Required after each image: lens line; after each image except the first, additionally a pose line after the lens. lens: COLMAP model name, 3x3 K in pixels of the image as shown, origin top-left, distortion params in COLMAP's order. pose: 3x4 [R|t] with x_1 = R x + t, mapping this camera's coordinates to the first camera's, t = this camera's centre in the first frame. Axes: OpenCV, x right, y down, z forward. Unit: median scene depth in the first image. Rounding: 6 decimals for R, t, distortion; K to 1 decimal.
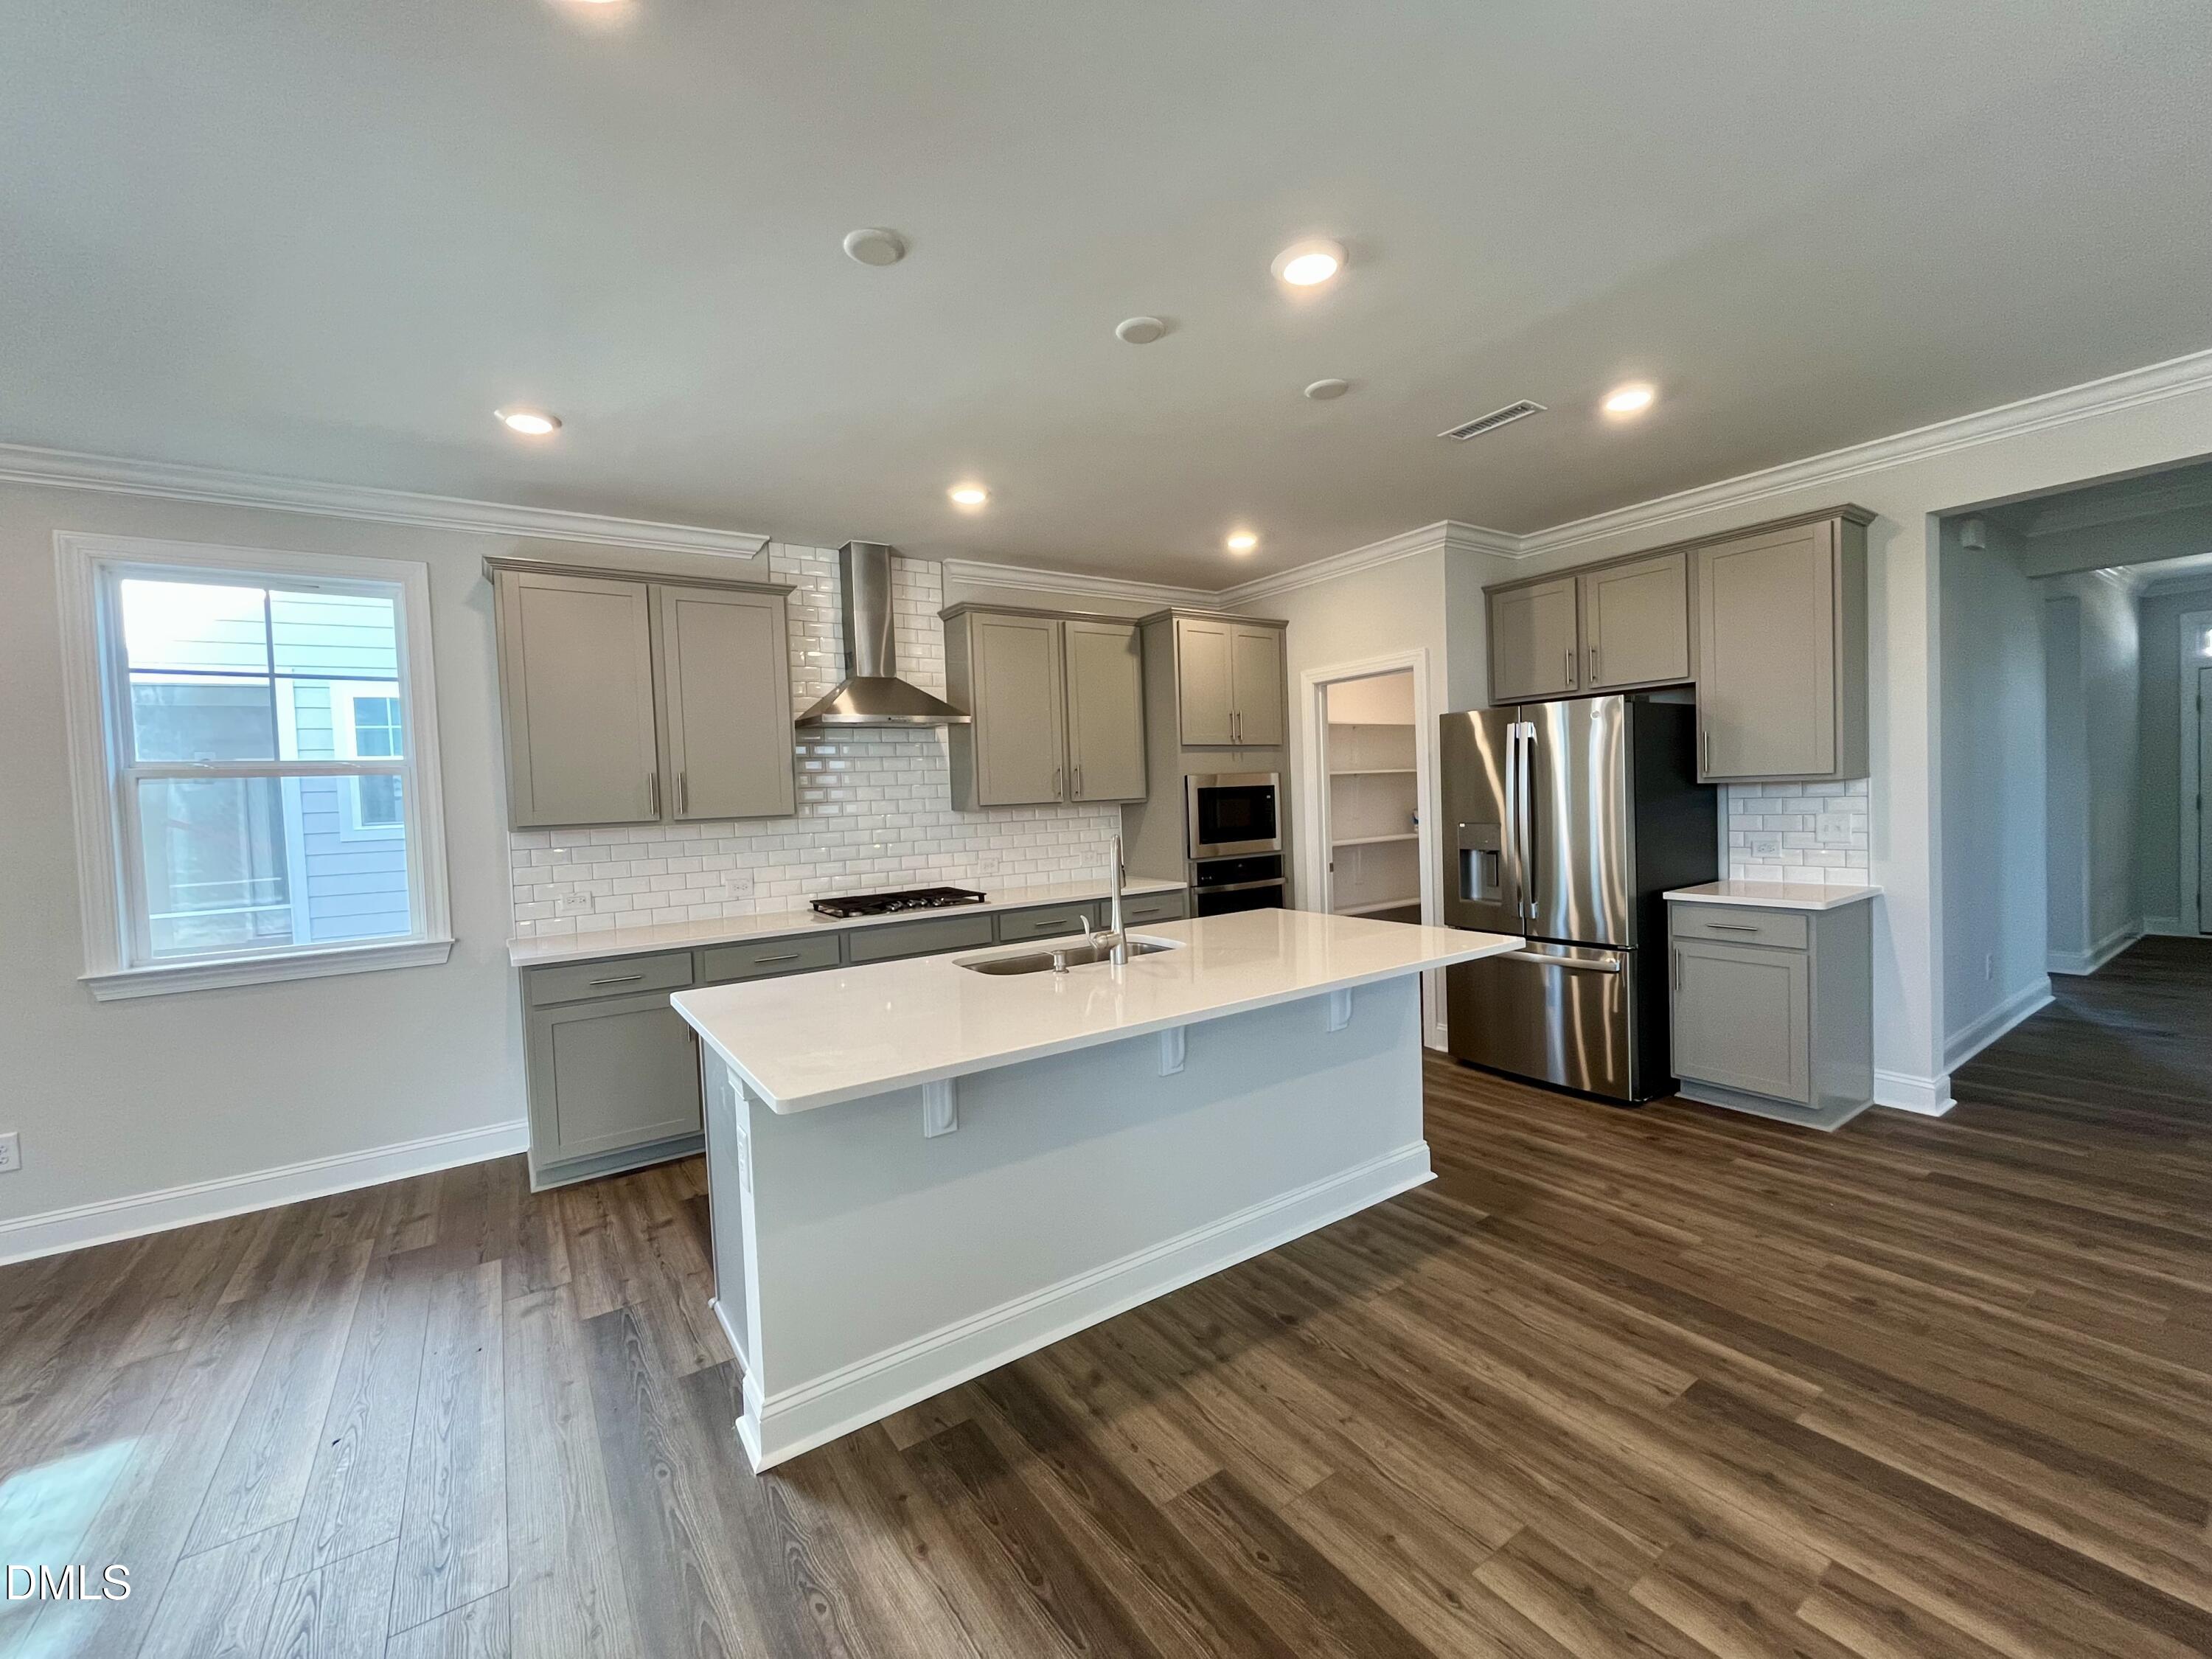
lens RADIAL K [[901.2, 0, 1104.1], [0, 901.2, 821.7], [0, 0, 1]] dist [-0.003105, 0.000158]
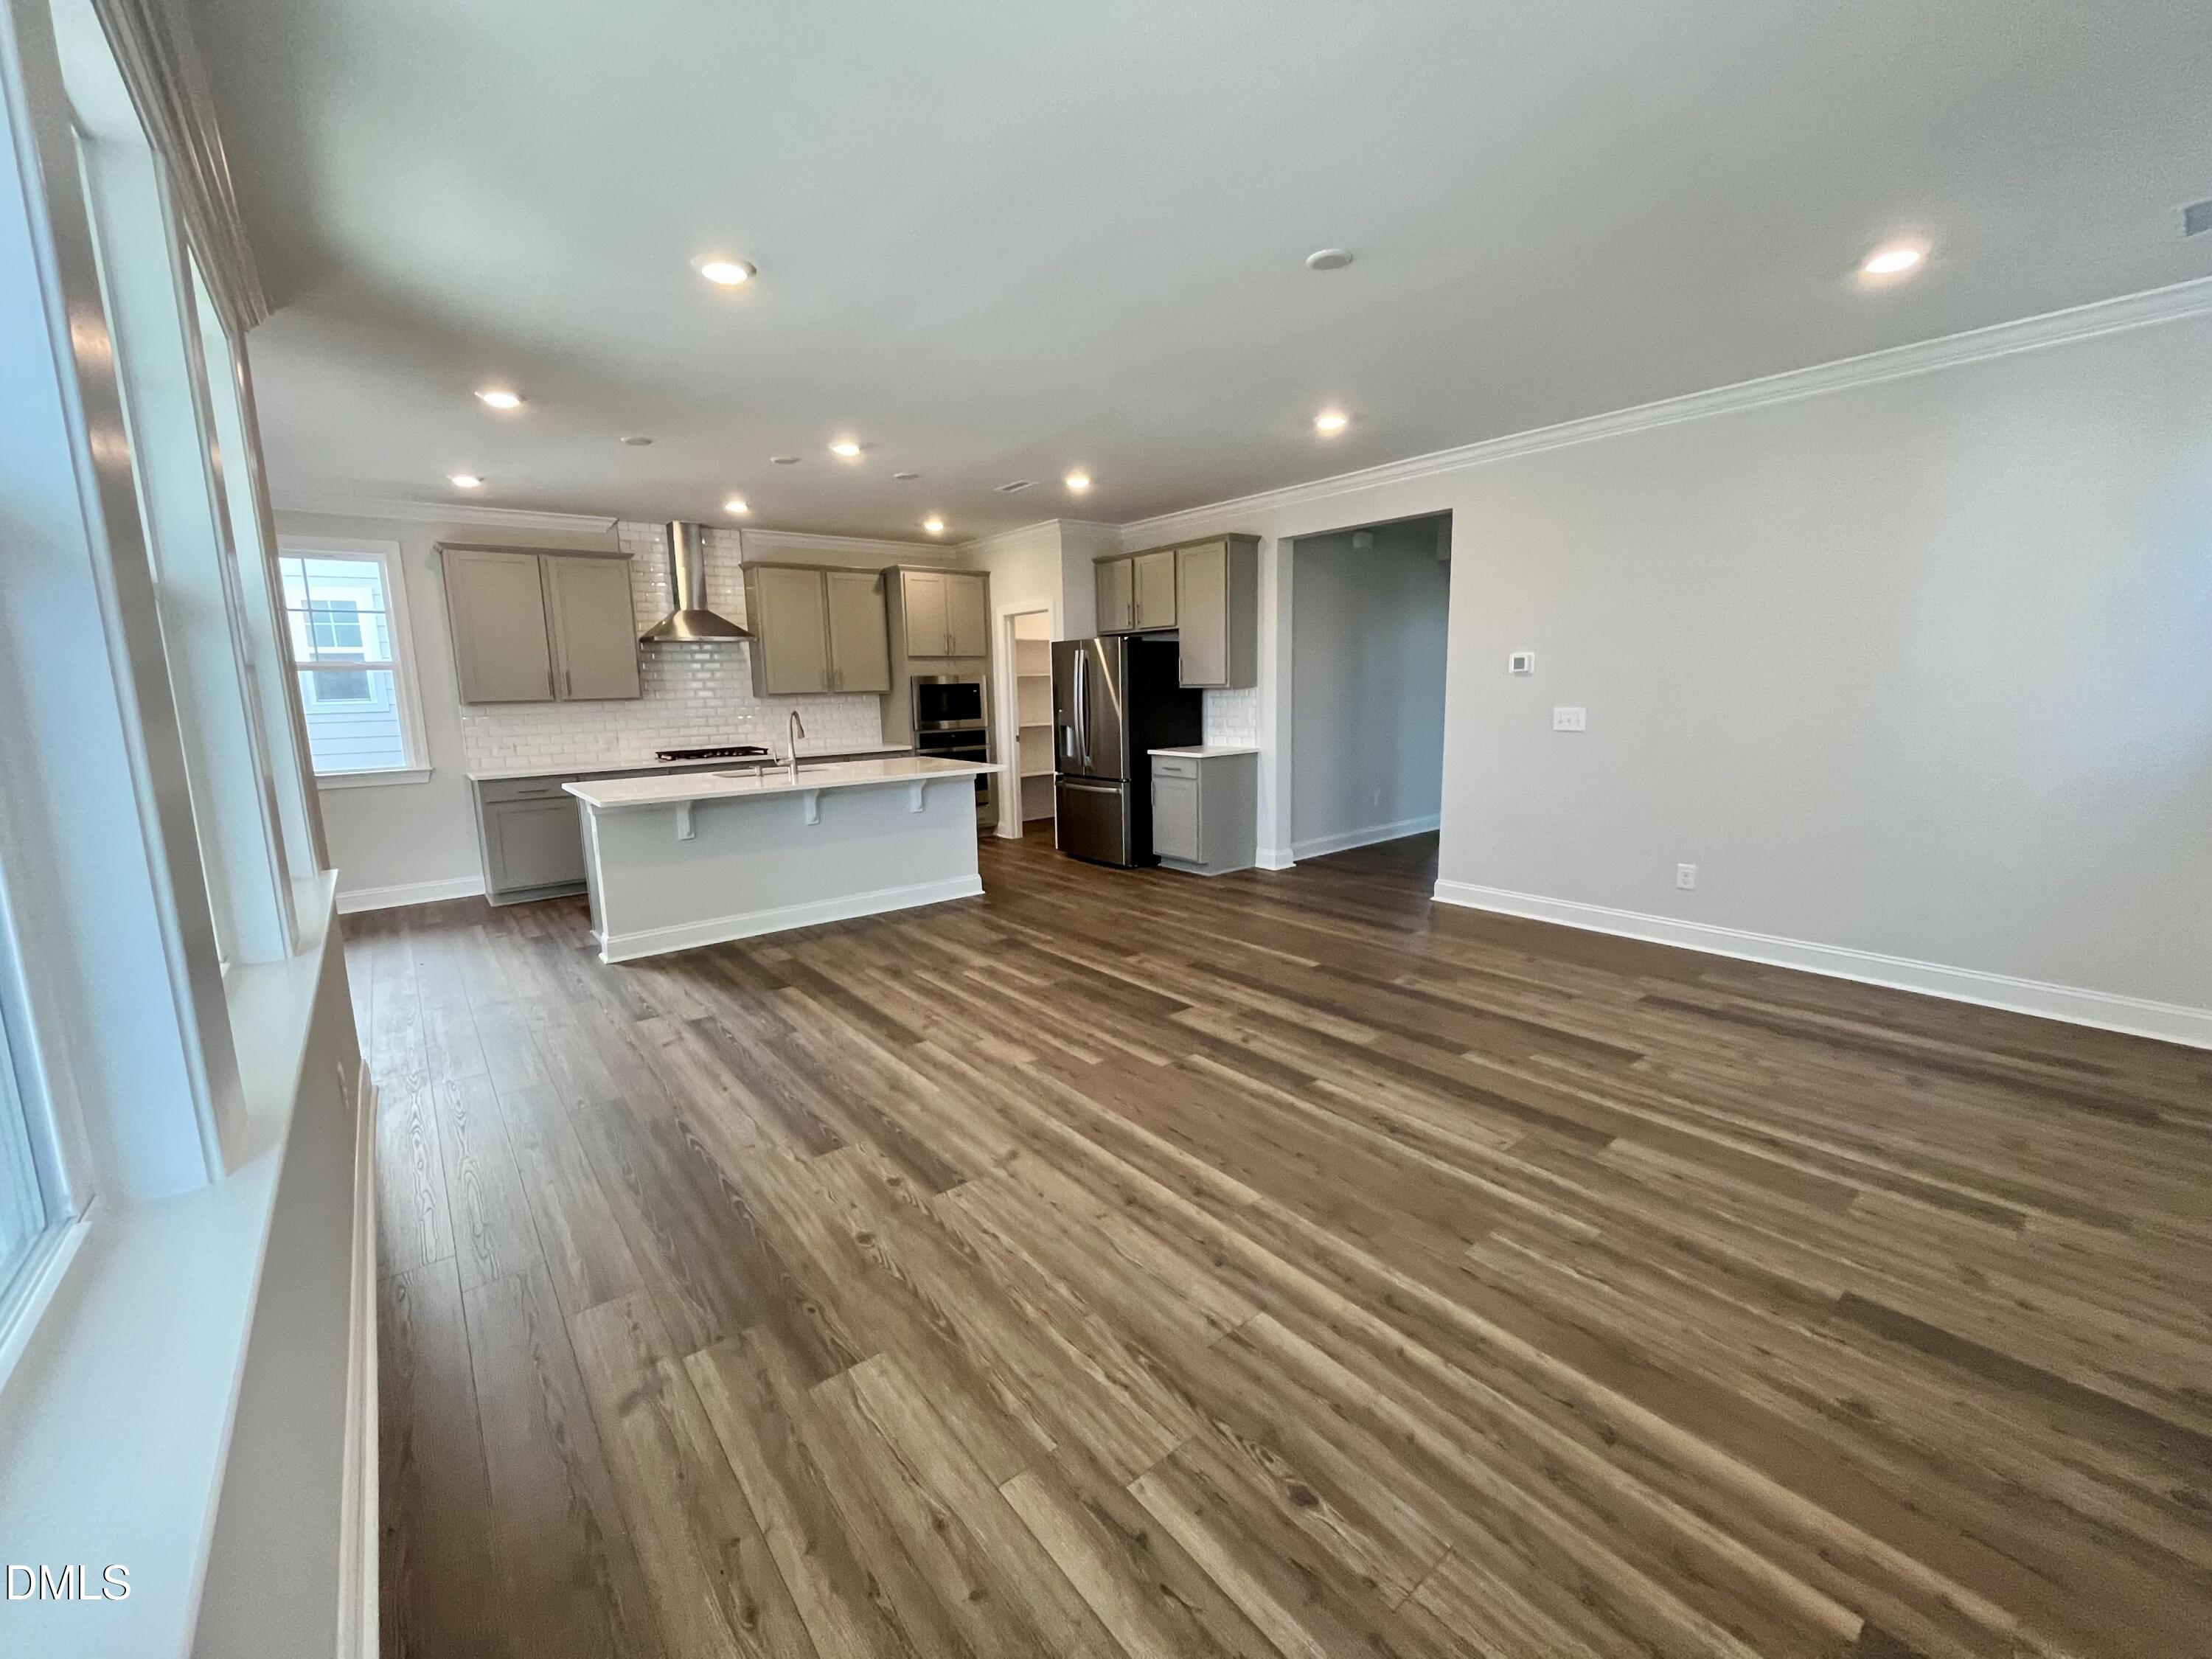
lens RADIAL K [[901.2, 0, 1104.1], [0, 901.2, 821.7], [0, 0, 1]] dist [-0.003105, 0.000158]
pose [[0.996690, 0.005420, 0.081115, 0.394189], [-0.015358, 0.992361, 0.122406, 0.002413], [-0.079832, -0.123247, 0.989160, -0.771068]]
